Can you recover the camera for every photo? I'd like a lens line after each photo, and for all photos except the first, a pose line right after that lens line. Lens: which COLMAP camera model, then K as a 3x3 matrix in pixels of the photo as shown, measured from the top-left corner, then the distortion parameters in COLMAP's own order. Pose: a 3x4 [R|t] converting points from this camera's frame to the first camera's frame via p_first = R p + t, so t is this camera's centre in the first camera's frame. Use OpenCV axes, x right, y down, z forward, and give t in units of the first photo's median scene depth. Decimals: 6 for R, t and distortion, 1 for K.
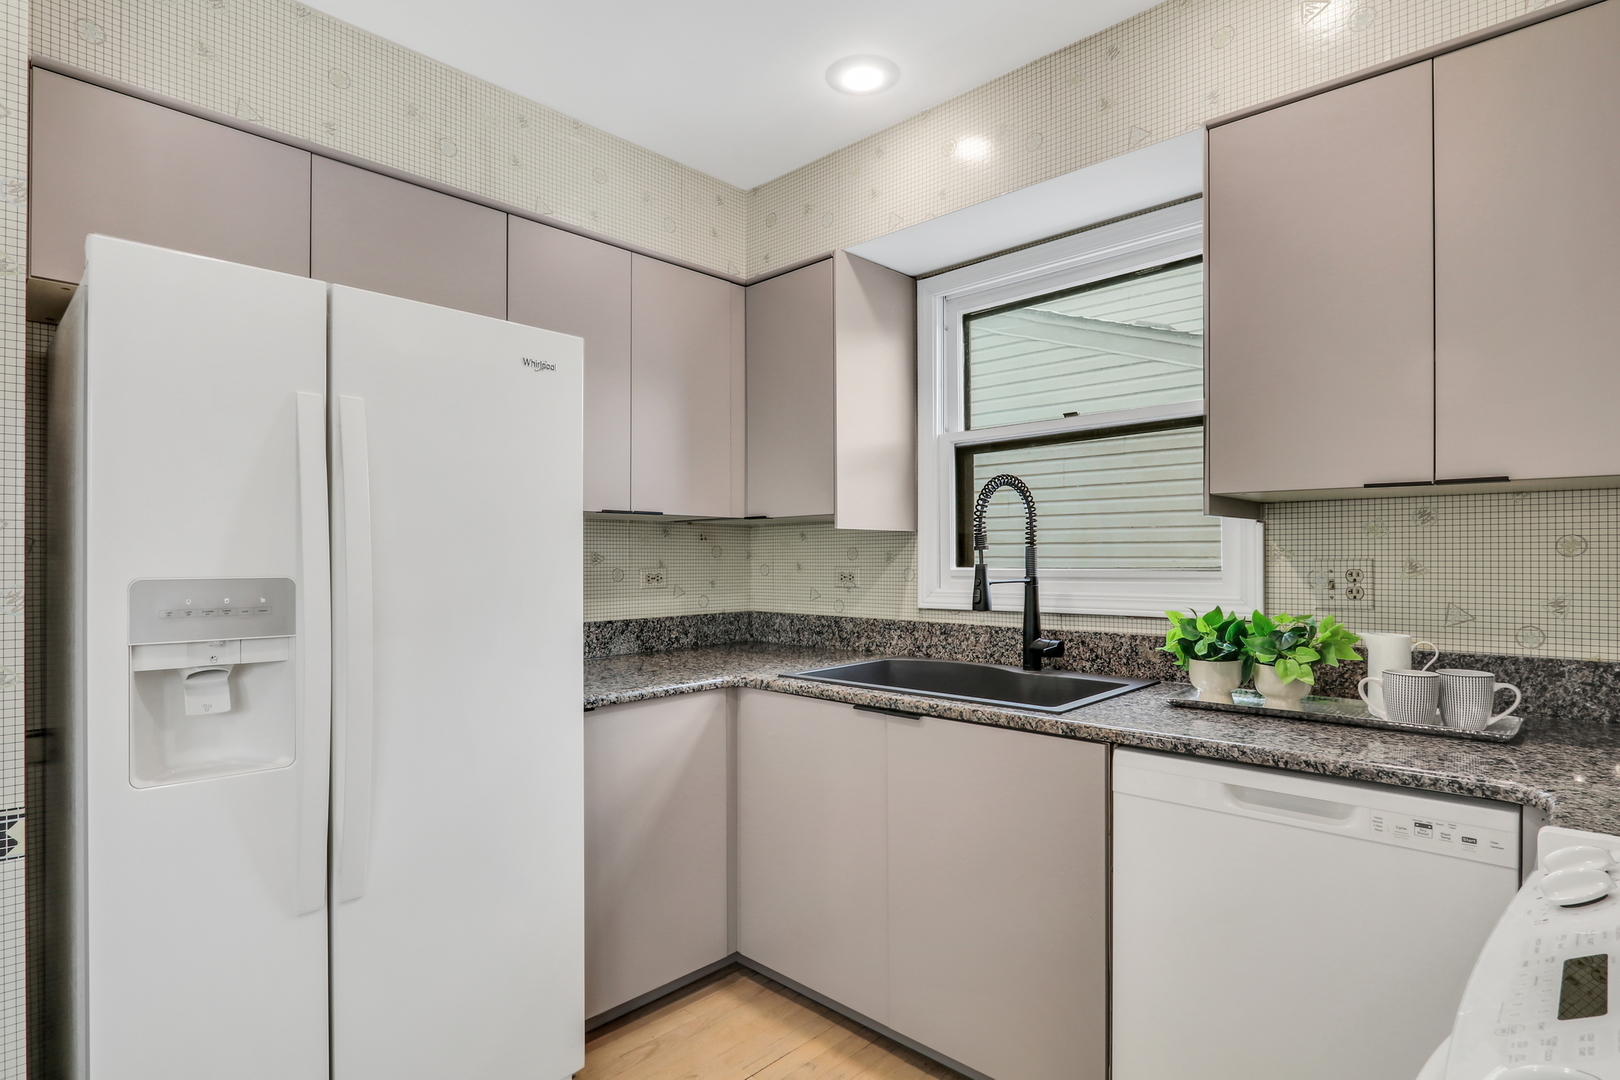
lens RADIAL K [[841.8, 0, 803.2], [0, 841.8, 548.2], [0, 0, 1]] dist [-0.015004, 0.002188]
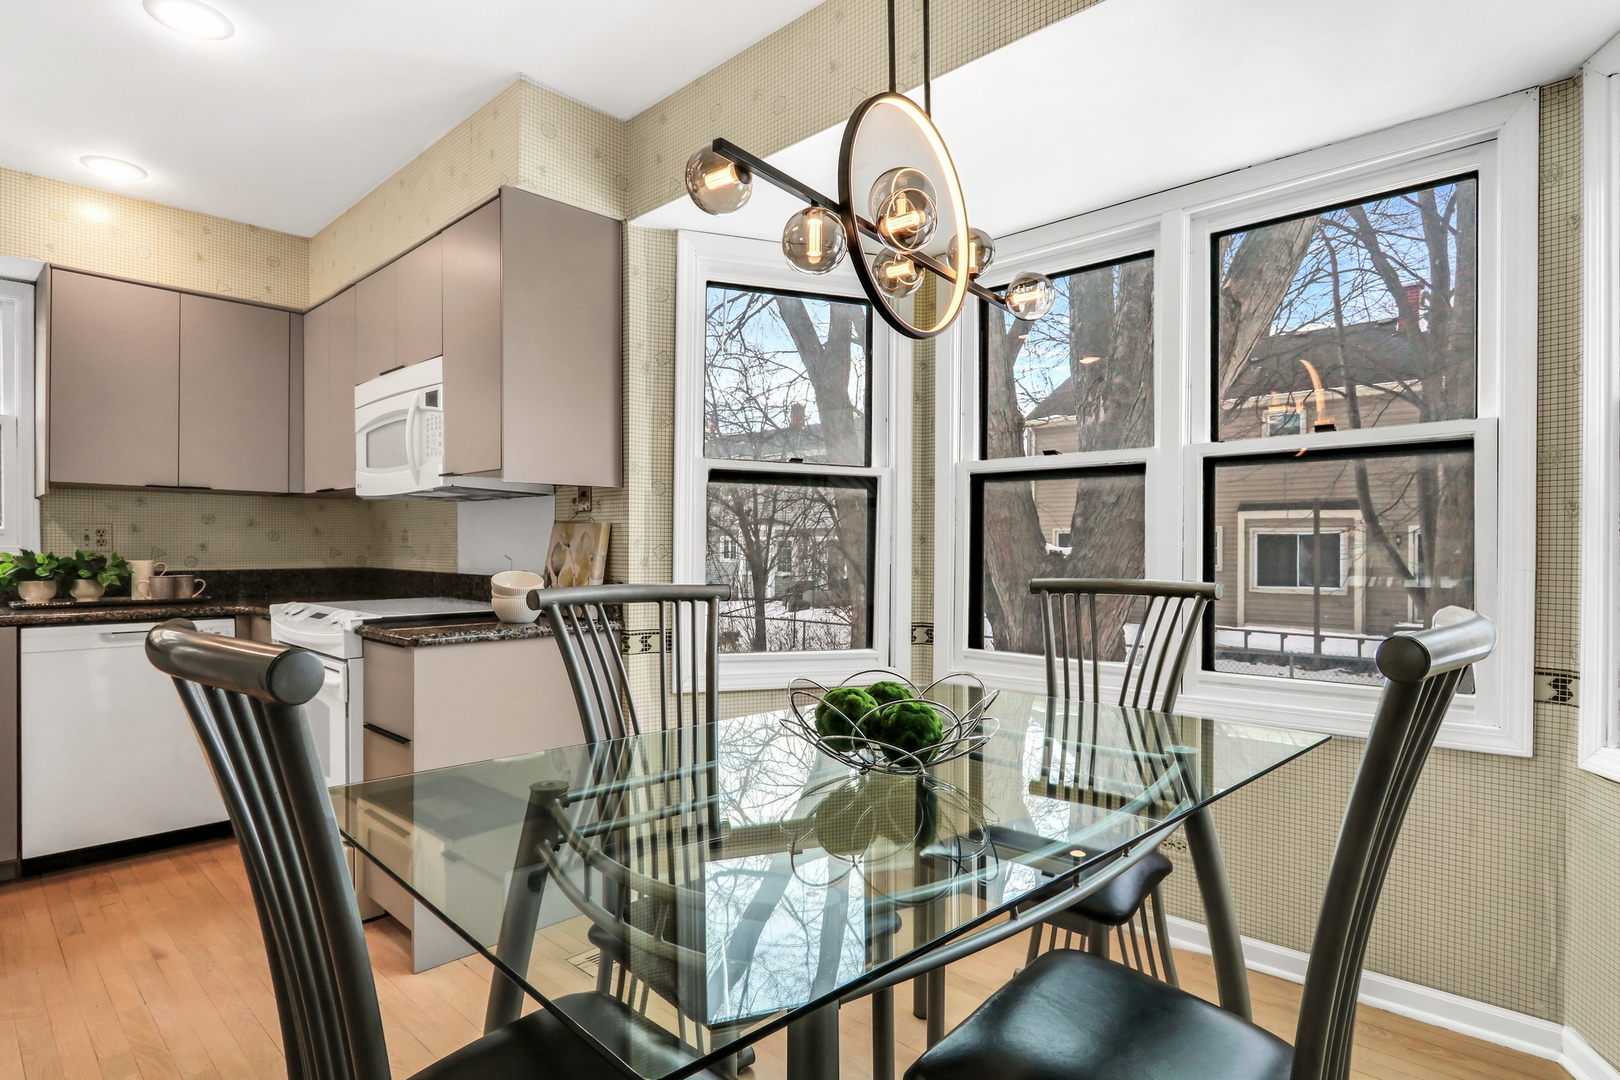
lens RADIAL K [[841.8, 0, 802.0], [0, 841.8, 551.4], [0, 0, 1]] dist [-0.015004, 0.002188]
pose [[0.001679, -0.003978, 0.999991, -0.955579], [-0.015611, 0.999870, 0.004004, 0.036138], [-0.999877, -0.015618, 0.001616, -0.427703]]
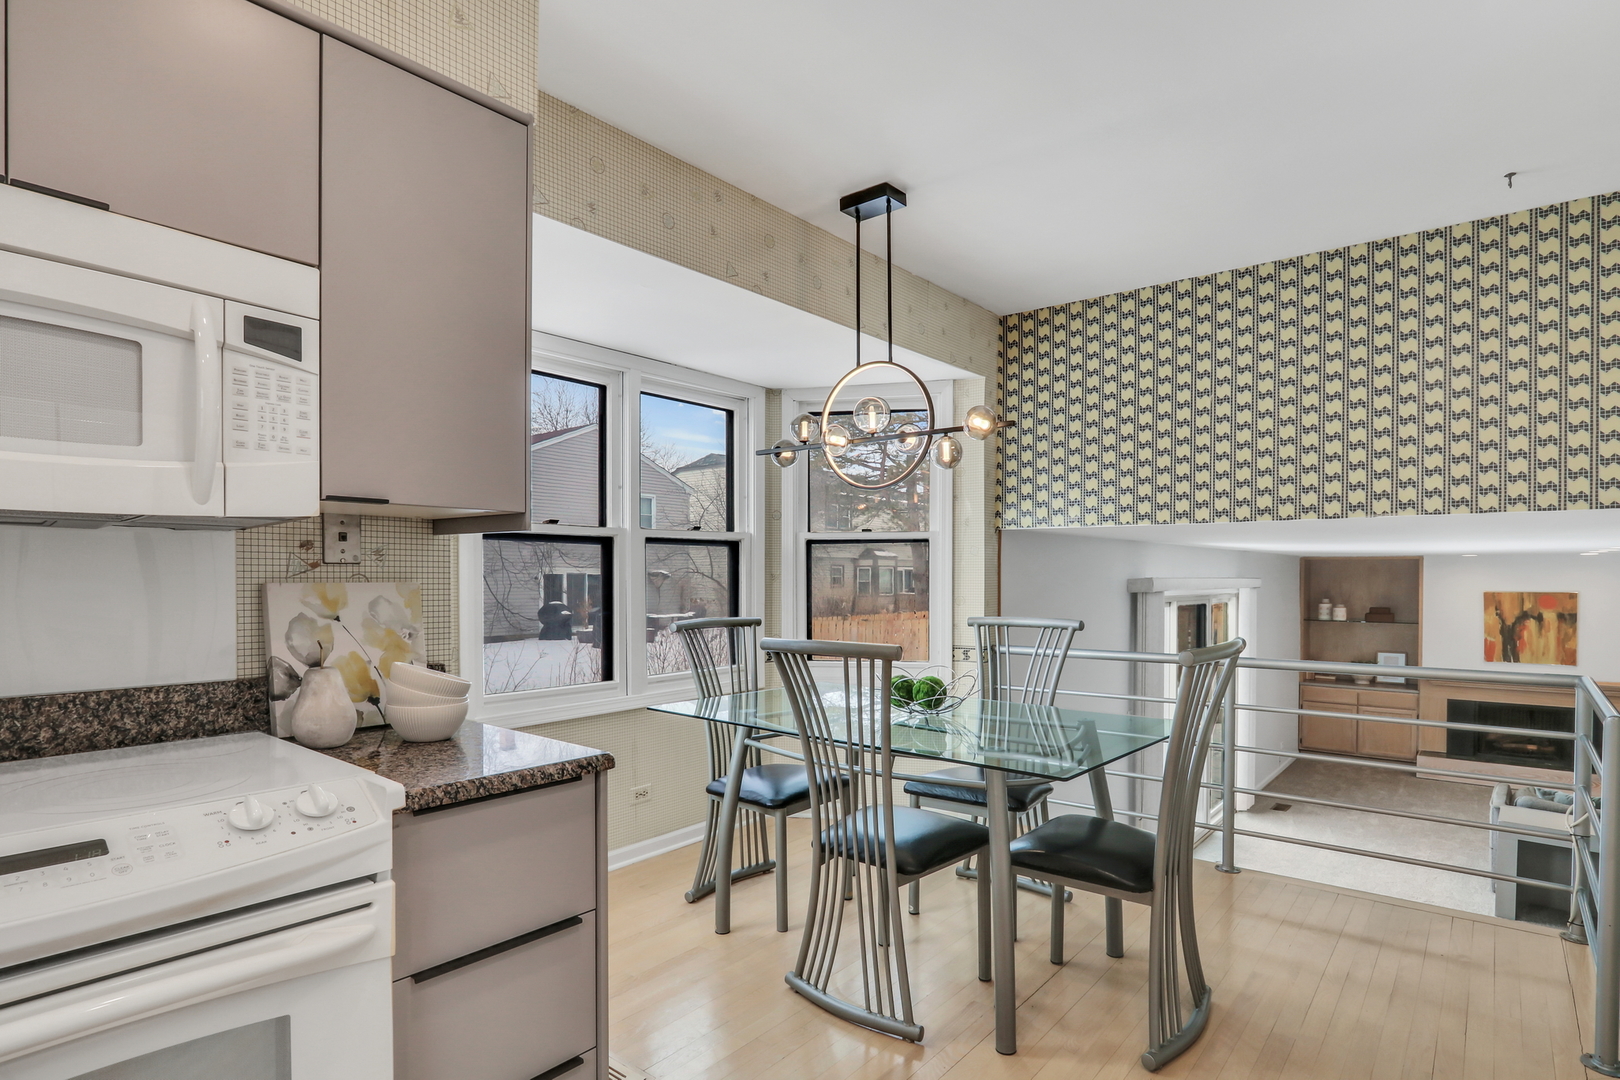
lens RADIAL K [[841.8, 0, 789.4], [0, 841.8, 592.8], [0, 0, 1]] dist [-0.015004, 0.002188]
pose [[-0.998555, 0.001085, -0.053721, -0.095415], [0.000672, 0.999970, 0.007708, 0.008501], [0.053728, 0.007661, -0.998526, 0.714268]]
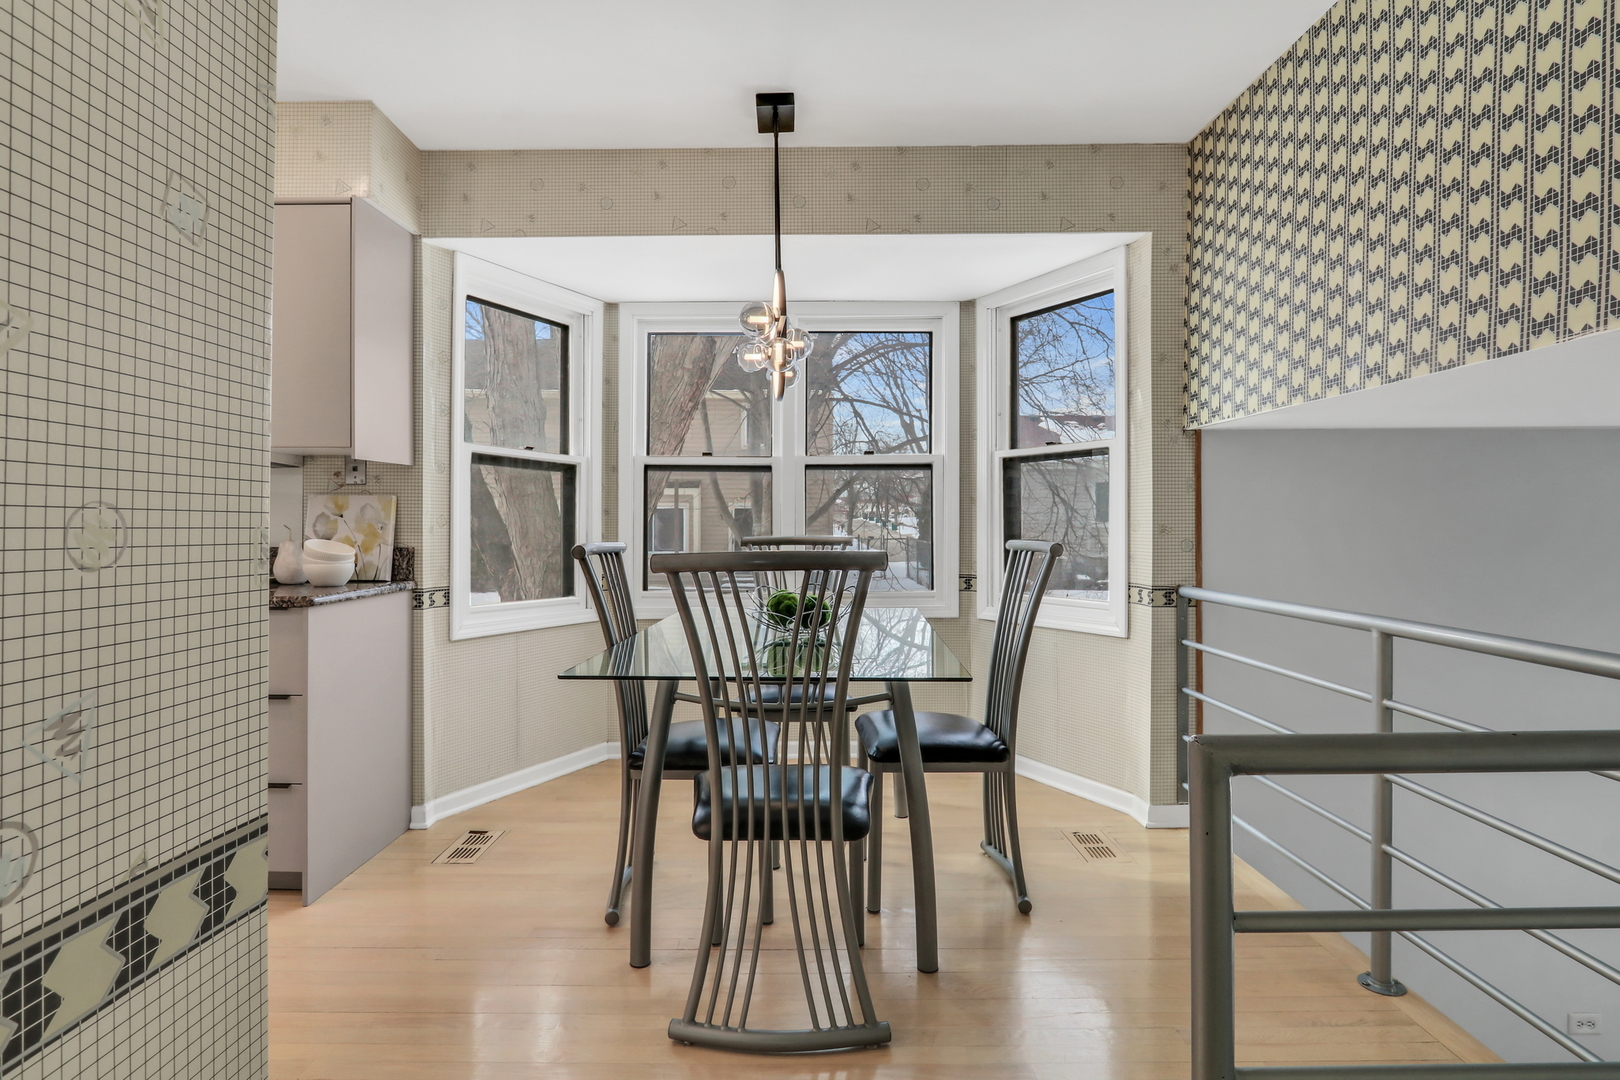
lens RADIAL K [[841.8, 0, 794.5], [0, 841.8, 524.1], [0, 0, 1]] dist [-0.015004, 0.002188]
pose [[-0.677647, -0.004050, 0.735376, -1.195619], [-0.011568, 0.999920, -0.005152, 0.049555], [-0.735296, -0.011998, -0.677640, 0.292750]]
